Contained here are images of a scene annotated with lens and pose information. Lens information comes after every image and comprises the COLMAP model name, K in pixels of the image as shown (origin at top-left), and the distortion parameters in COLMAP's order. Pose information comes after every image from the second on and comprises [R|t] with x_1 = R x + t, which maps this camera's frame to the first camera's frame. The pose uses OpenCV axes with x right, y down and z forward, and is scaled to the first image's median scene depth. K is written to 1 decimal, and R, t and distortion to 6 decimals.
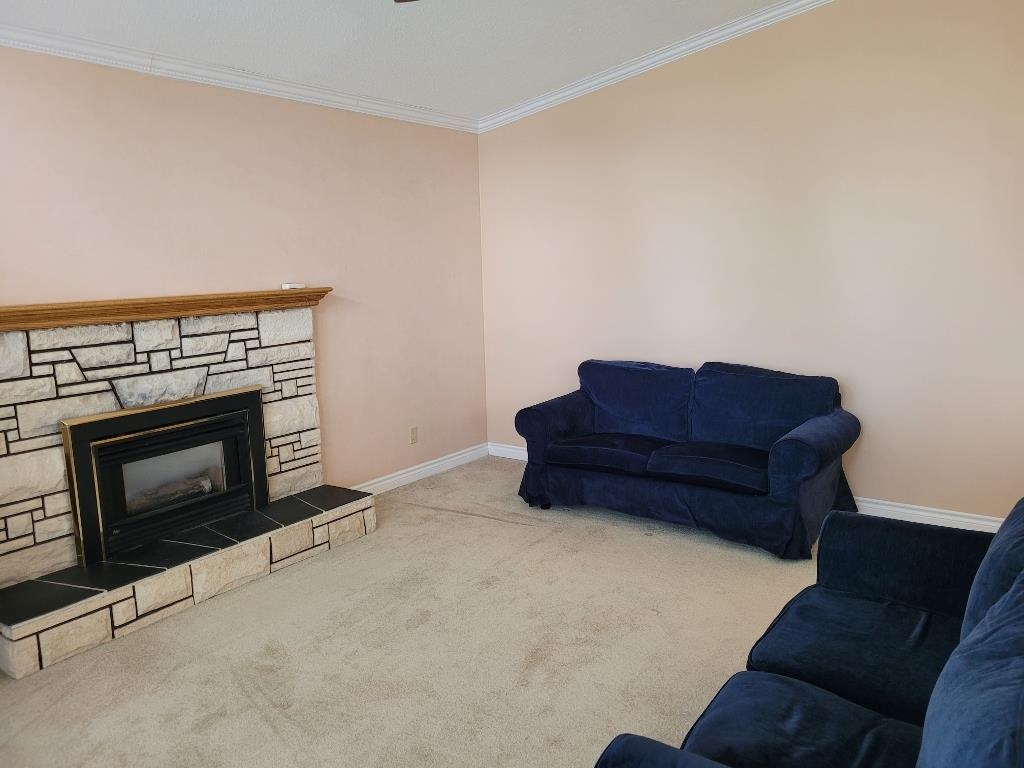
lens RADIAL K [[767.7, 0, 512.7], [0, 767.7, 385.8], [0, 0, 1]] dist [0.004812, -0.002029]
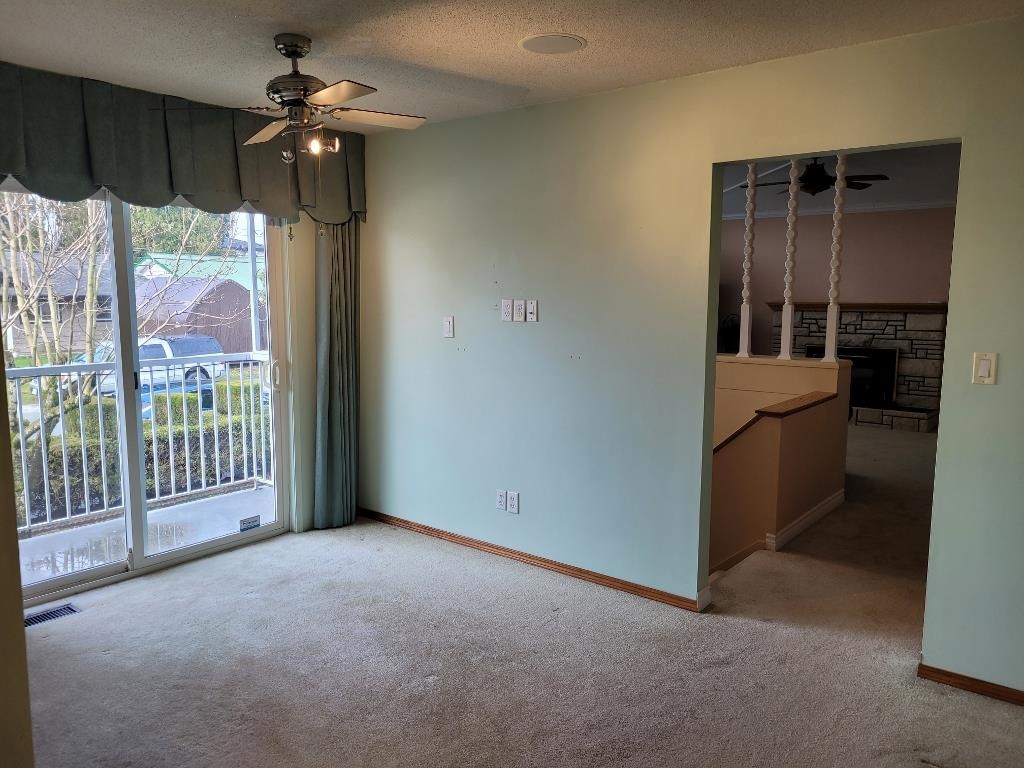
lens RADIAL K [[767.7, 0, 512.0], [0, 767.7, 384.6], [0, 0, 1]] dist [0.004812, -0.002029]
pose [[-0.062622, 0.148201, -0.986973, 1.890780], [-0.162520, 0.974200, 0.156595, -0.062060], [0.984716, 0.170209, -0.036921, 0.055775]]
